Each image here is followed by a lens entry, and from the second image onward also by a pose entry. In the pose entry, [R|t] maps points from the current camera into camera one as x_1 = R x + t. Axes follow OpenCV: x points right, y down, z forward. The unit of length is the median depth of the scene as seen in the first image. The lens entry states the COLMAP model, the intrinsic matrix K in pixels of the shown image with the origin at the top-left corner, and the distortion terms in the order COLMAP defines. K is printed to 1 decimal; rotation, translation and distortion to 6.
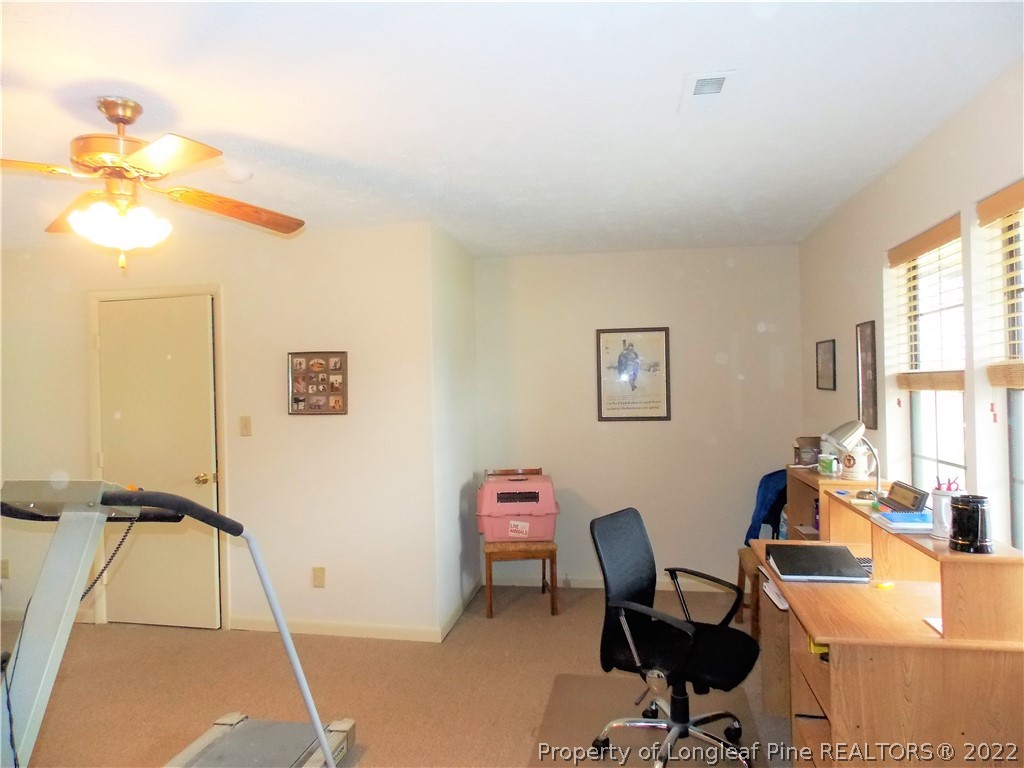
lens RADIAL K [[677.0, 0, 510.3], [0, 677.0, 382.7], [0, 0, 1]] dist [0.010283, 0.002408]
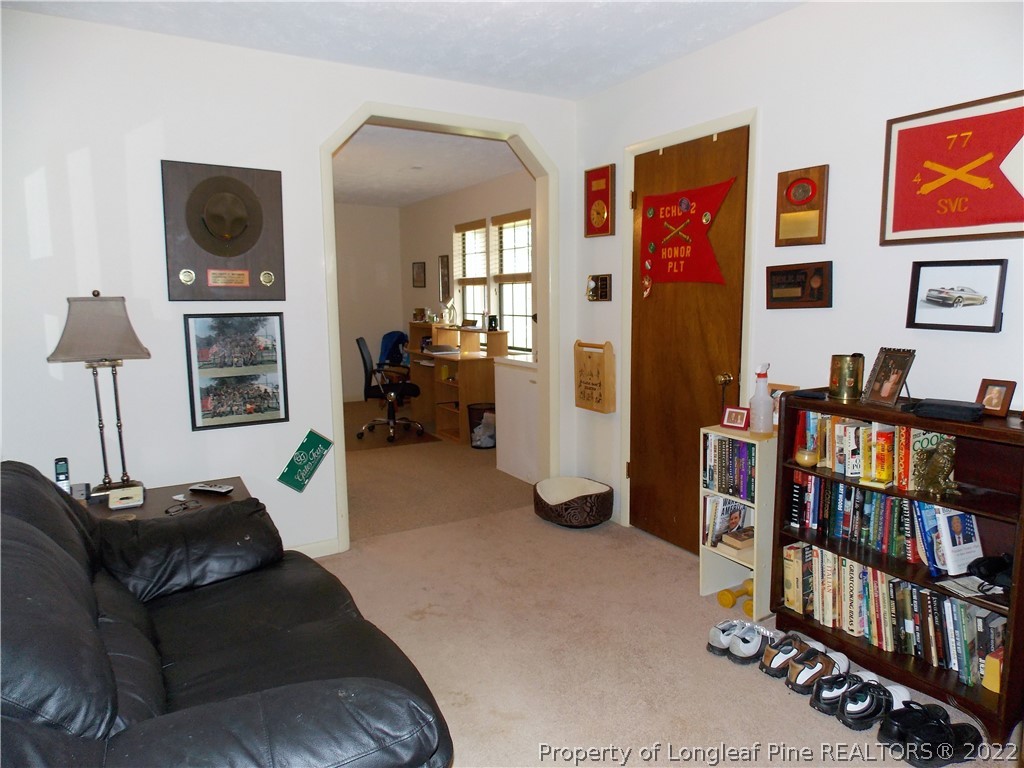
lens RADIAL K [[677.0, 0, 512.5], [0, 677.0, 383.5], [0, 0, 1]] dist [0.010283, 0.002408]
pose [[0.751953, -0.078656, 0.654507, -0.895145], [-0.007469, 0.991776, 0.127769, 0.047241], [-0.659174, -0.100965, 0.745181, -0.959564]]
